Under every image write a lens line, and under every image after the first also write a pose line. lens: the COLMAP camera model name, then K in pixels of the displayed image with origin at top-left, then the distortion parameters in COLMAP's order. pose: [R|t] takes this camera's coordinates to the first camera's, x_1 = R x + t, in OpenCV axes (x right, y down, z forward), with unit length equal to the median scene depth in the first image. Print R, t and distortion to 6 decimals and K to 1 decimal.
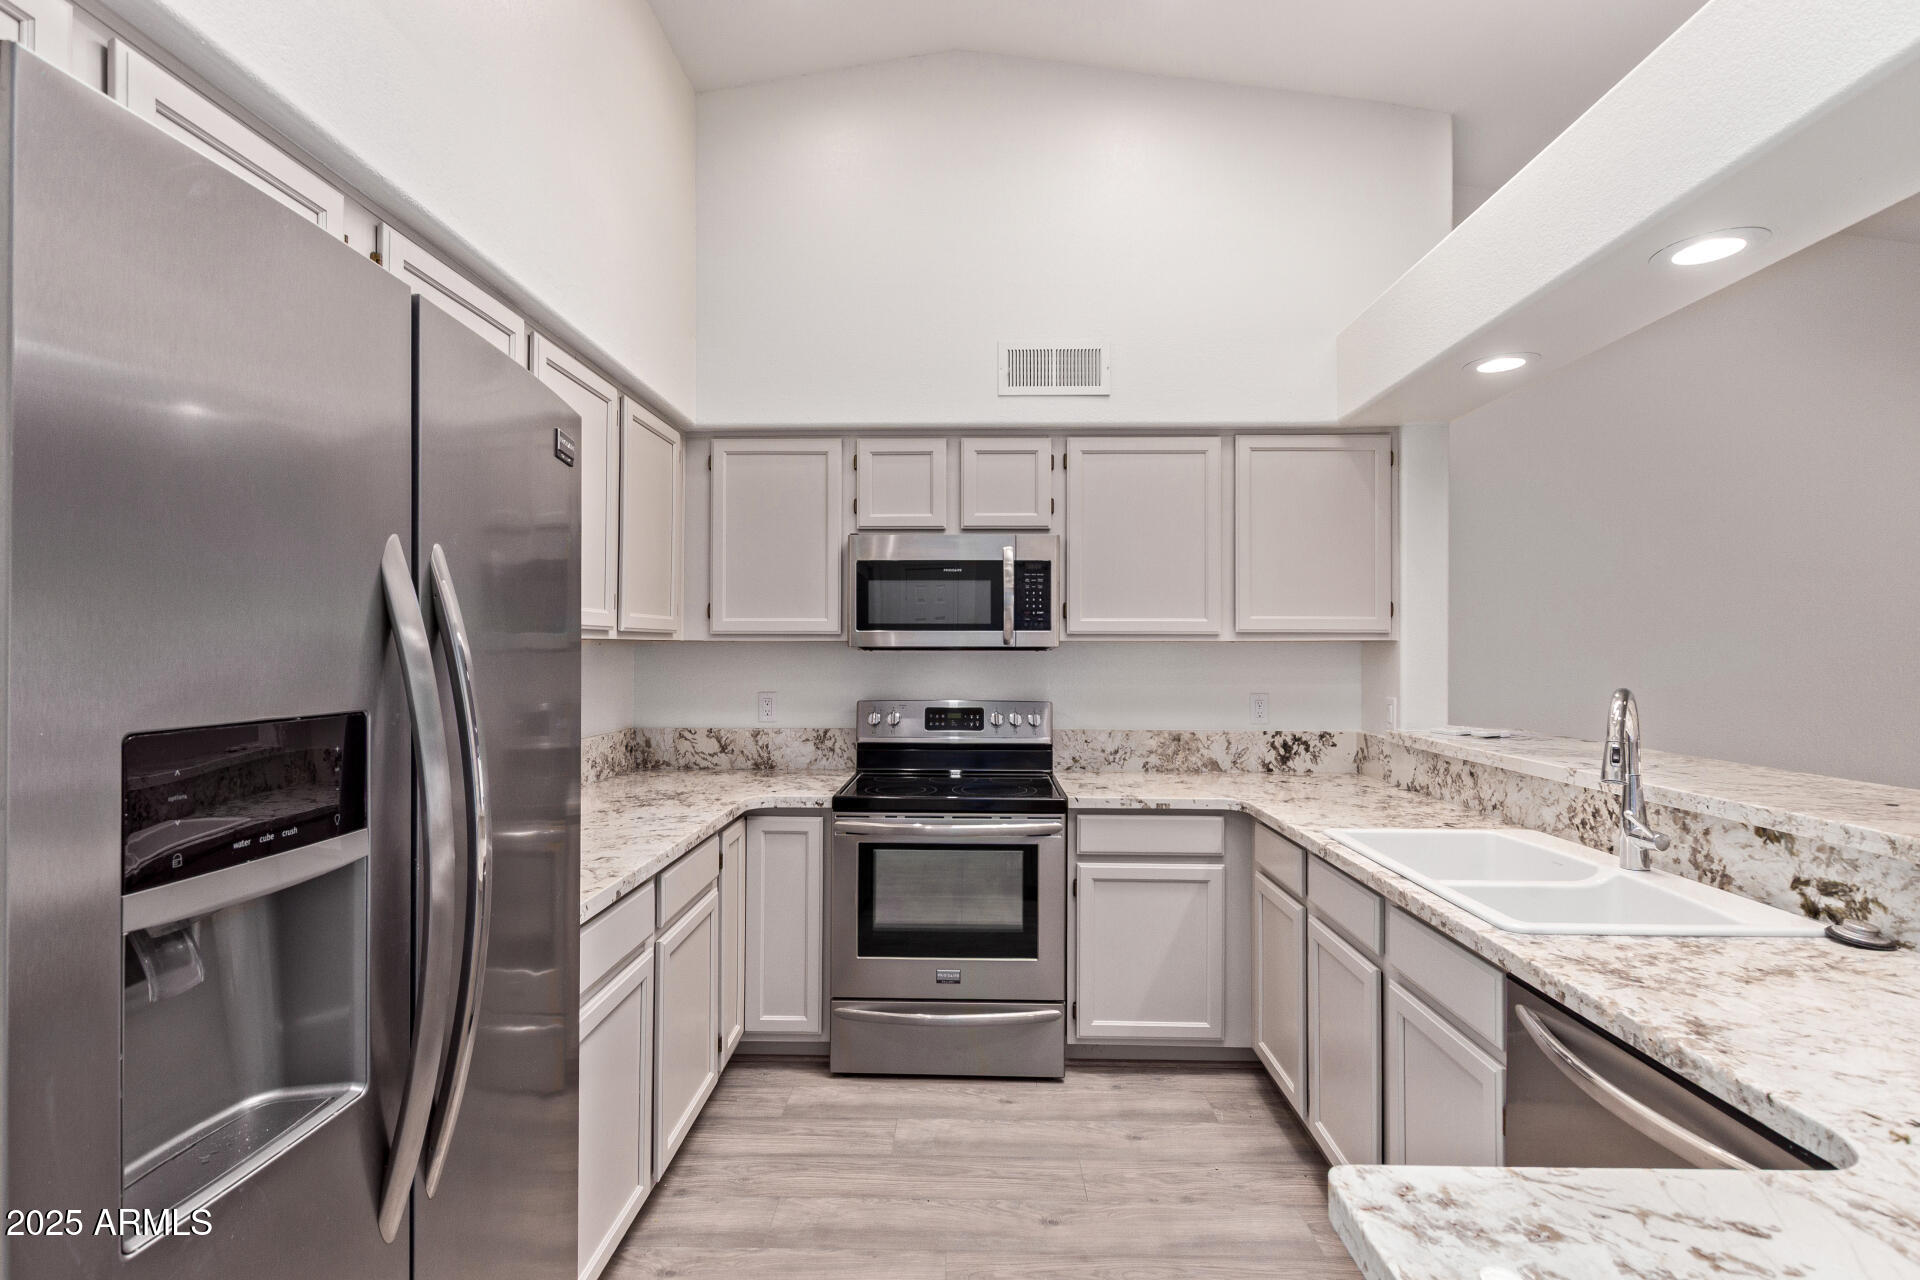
lens RADIAL K [[882.3, 0, 963.3], [0, 882.3, 638.5], [0, 0, 1]] dist [0.010005, -0.004745]
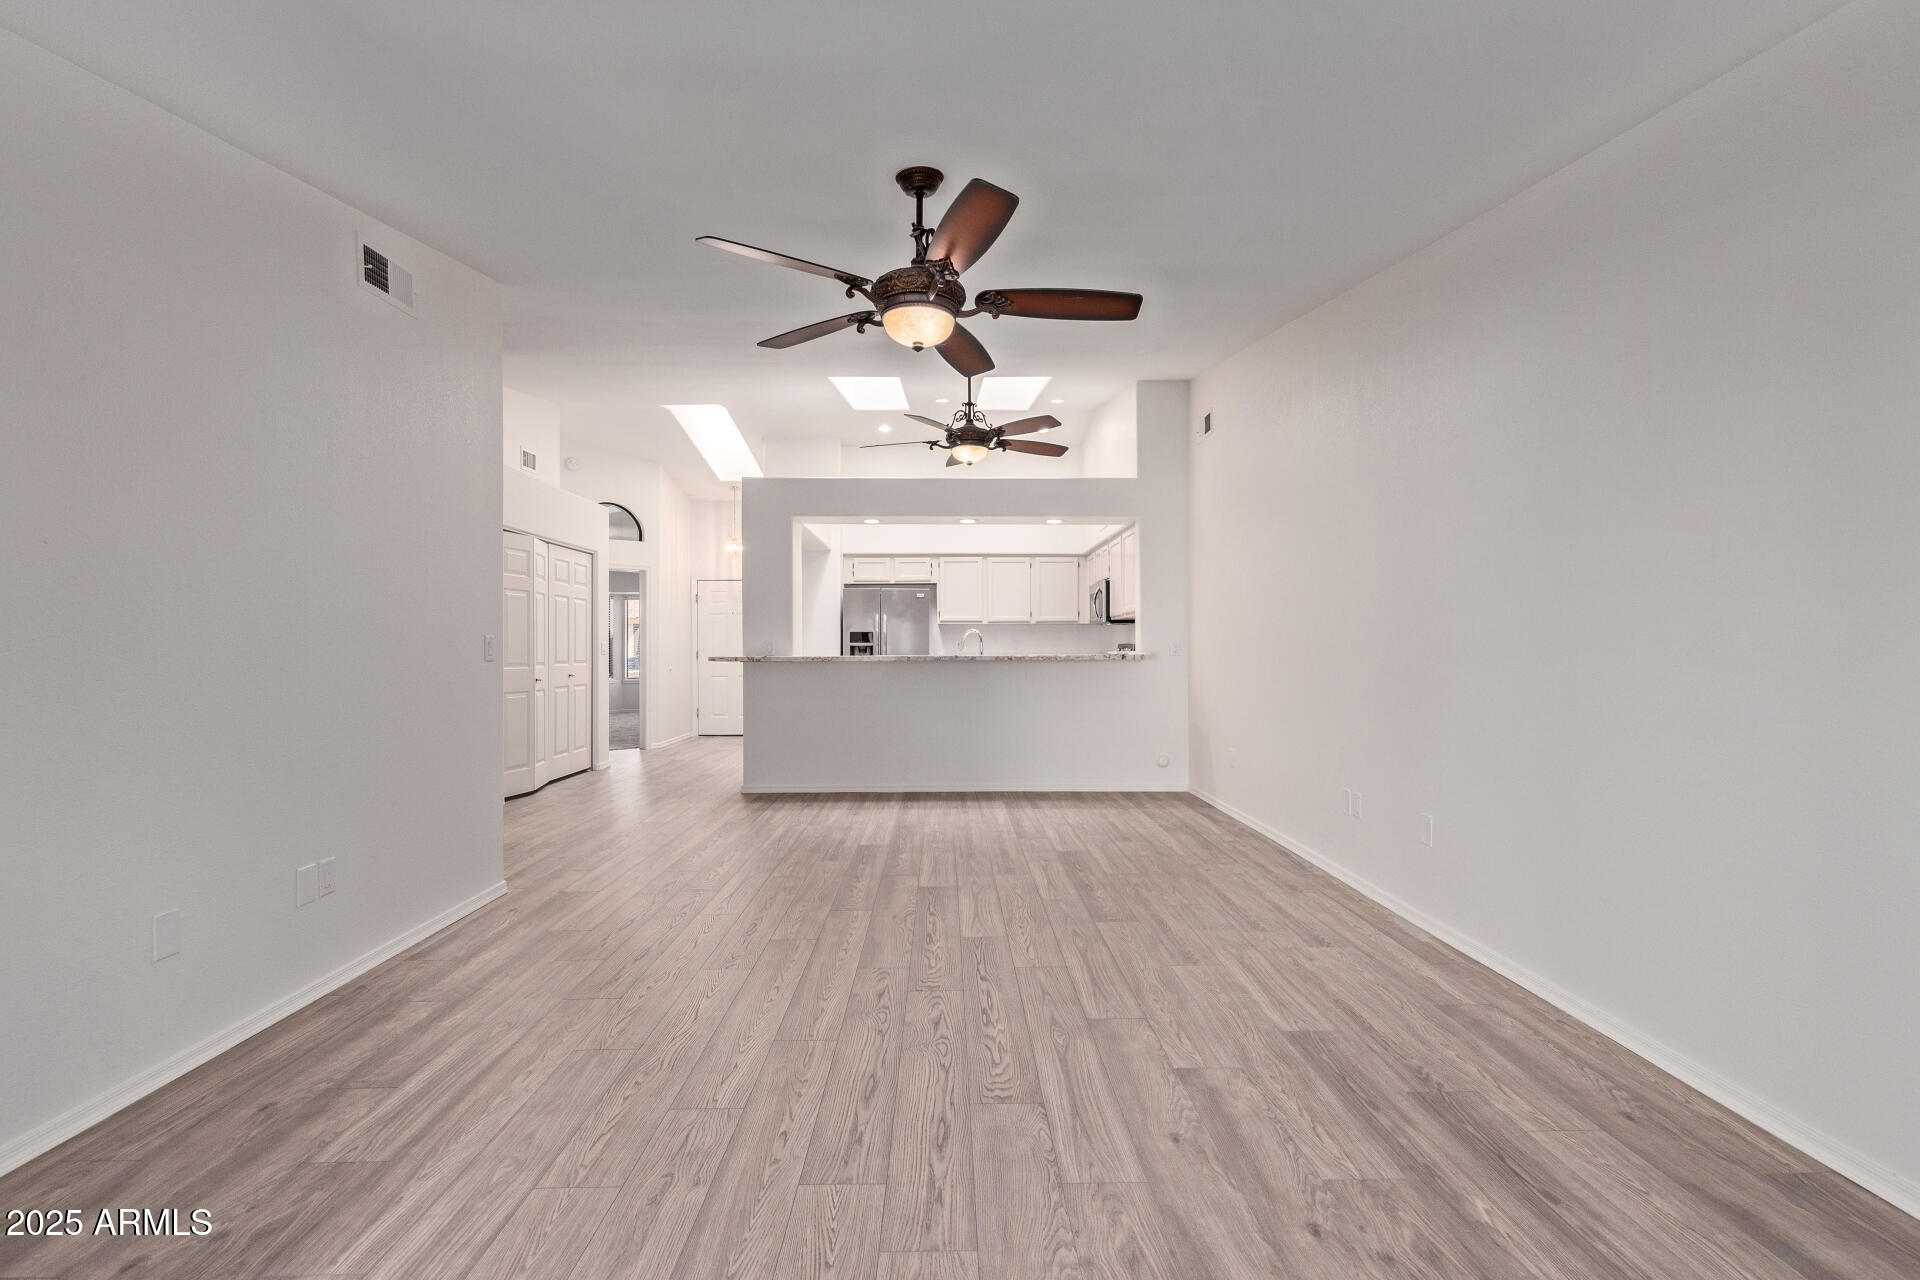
lens RADIAL K [[882.3, 0, 970.6], [0, 882.3, 642.2], [0, 0, 1]] dist [0.010005, -0.004745]
pose [[0.046161, -0.006039, -0.998916, 5.023841], [0.016796, 0.999845, -0.005269, 0.142145], [0.998793, -0.016535, 0.046255, 0.858066]]
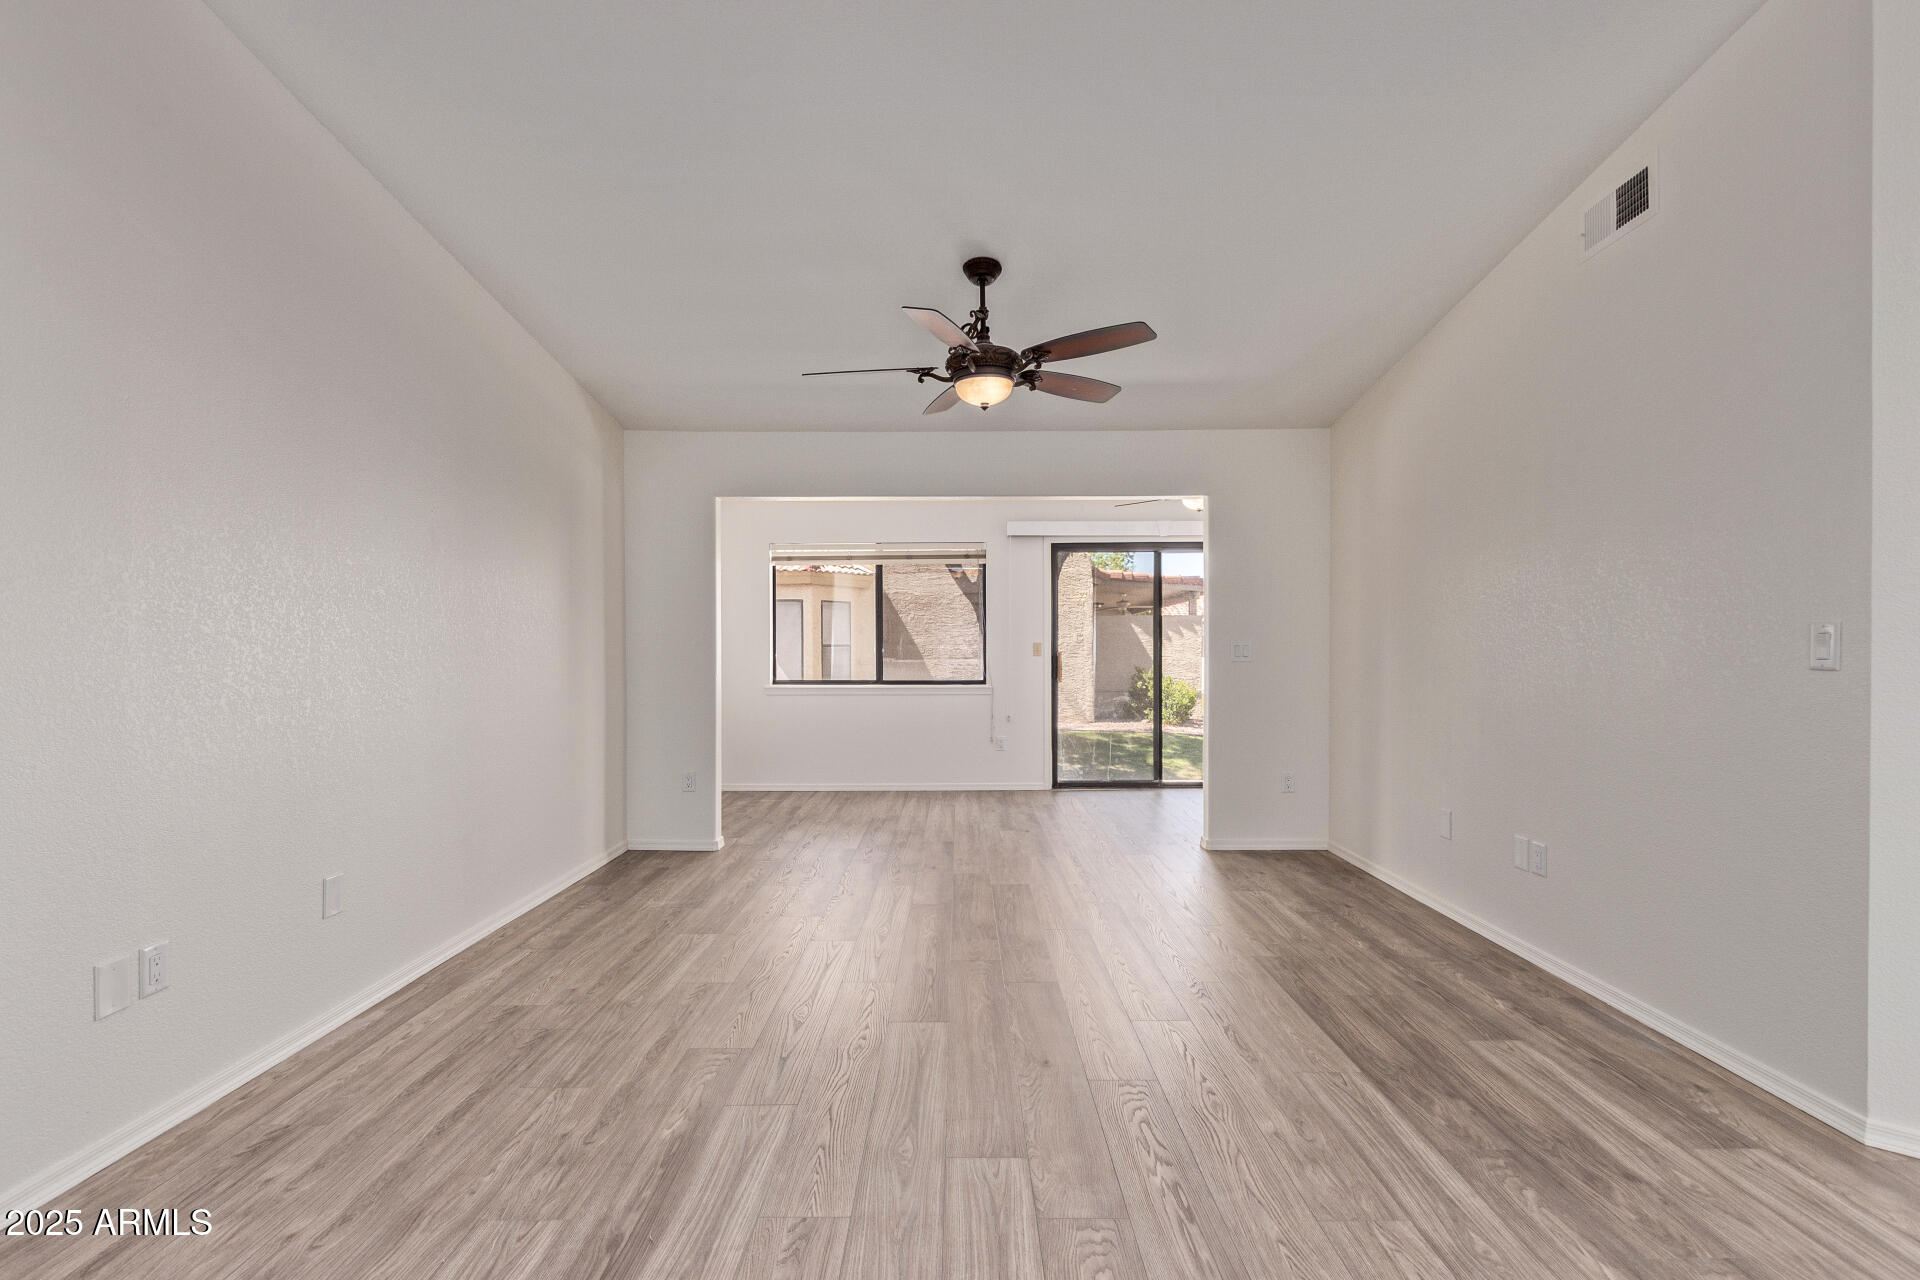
lens RADIAL K [[882.3, 0, 959.2], [0, 882.3, 647.0], [0, 0, 1]] dist [0.010005, -0.004745]
pose [[-0.015419, 0.003811, 0.999874, 1.442289], [-0.008672, 0.999955, -0.003945, 0.143278], [-0.999844, -0.008731, -0.015386, 0.927821]]
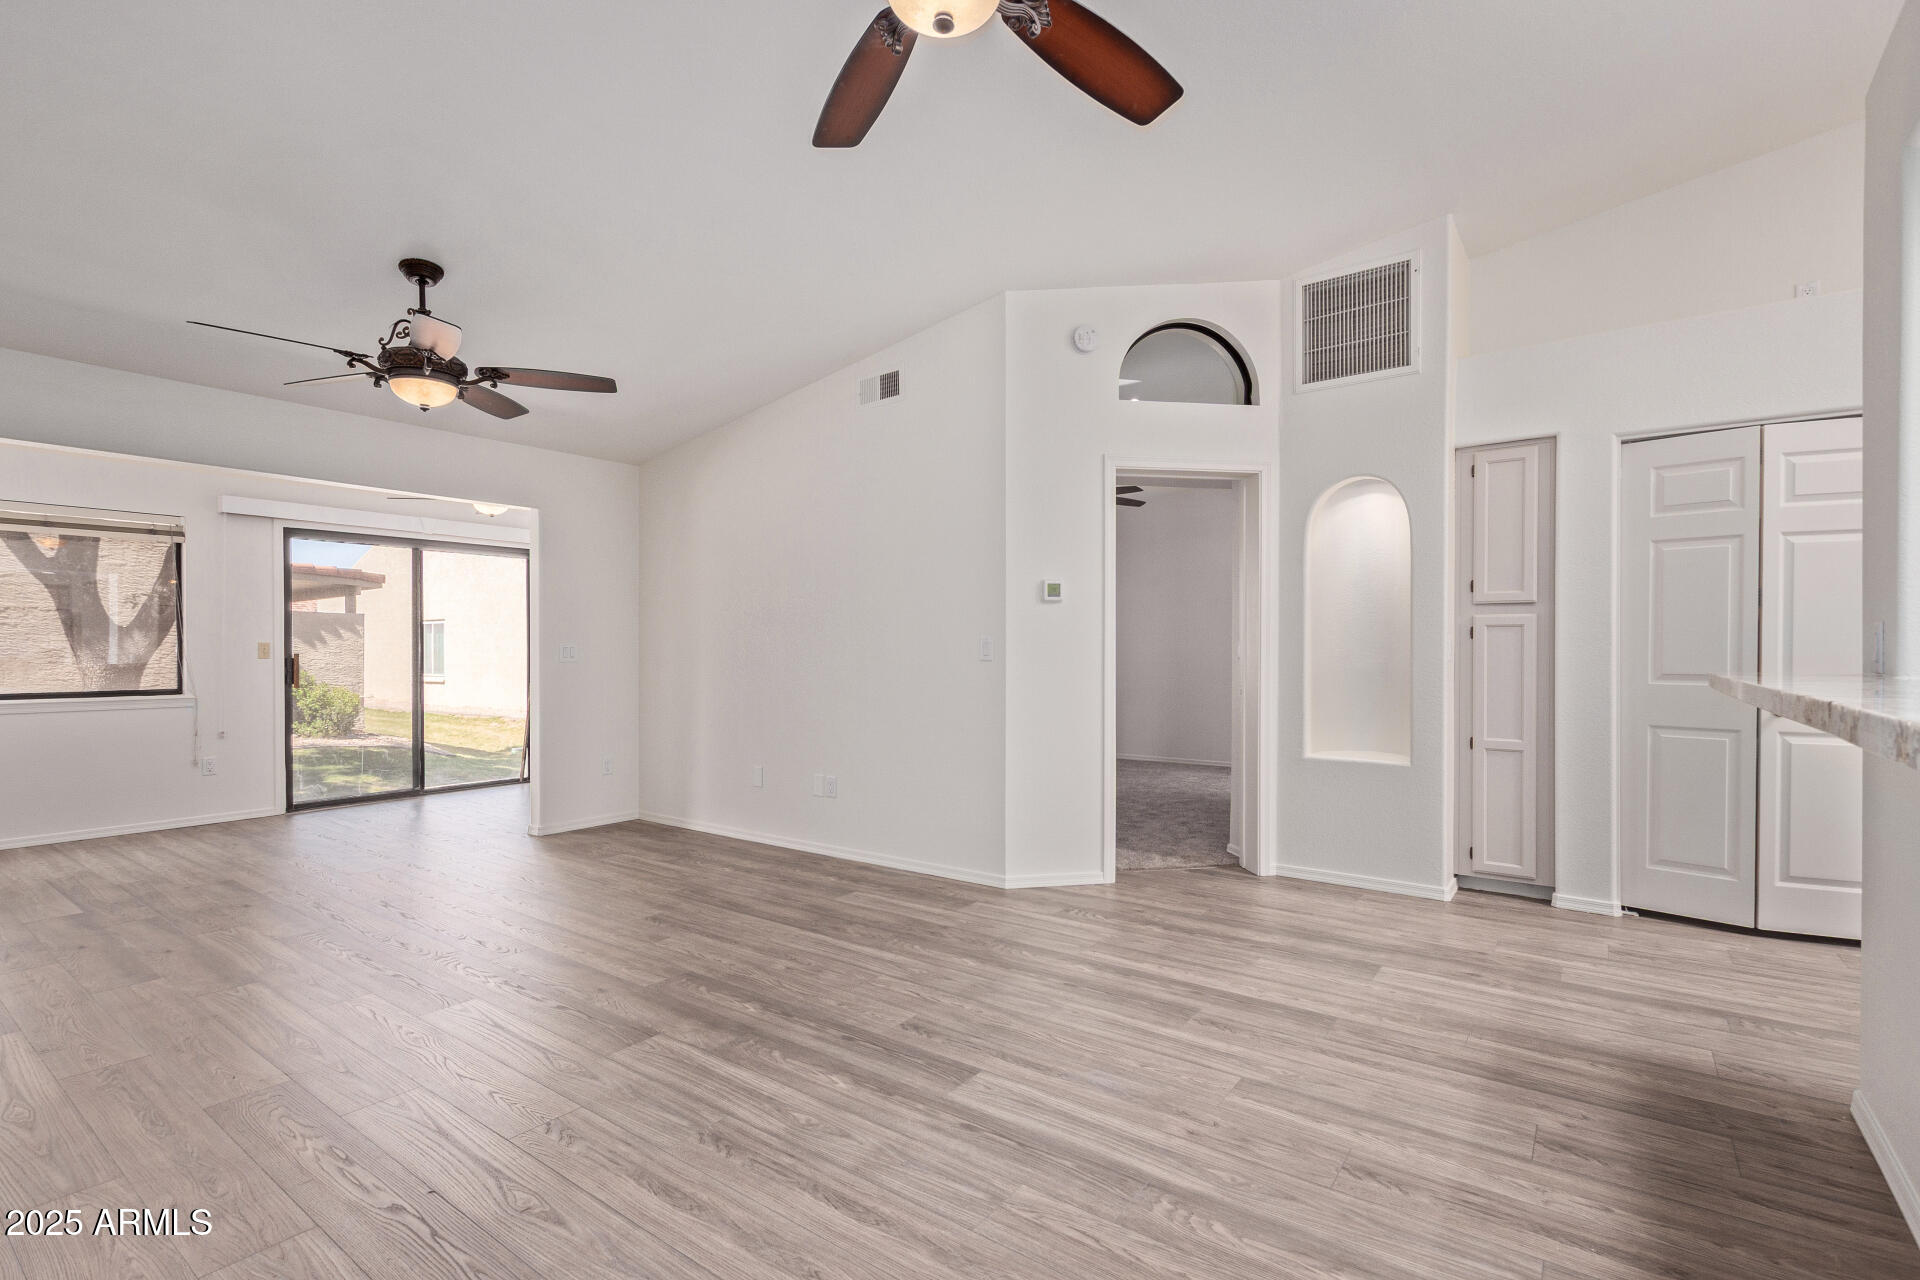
lens RADIAL K [[882.3, 0, 955.0], [0, 882.3, 639.2], [0, 0, 1]] dist [0.010005, -0.004745]
pose [[-0.812611, 0.008972, 0.582737, 1.289722], [-0.005418, 0.999722, -0.022947, 0.155778], [-0.582781, -0.021804, -0.812336, 1.768992]]
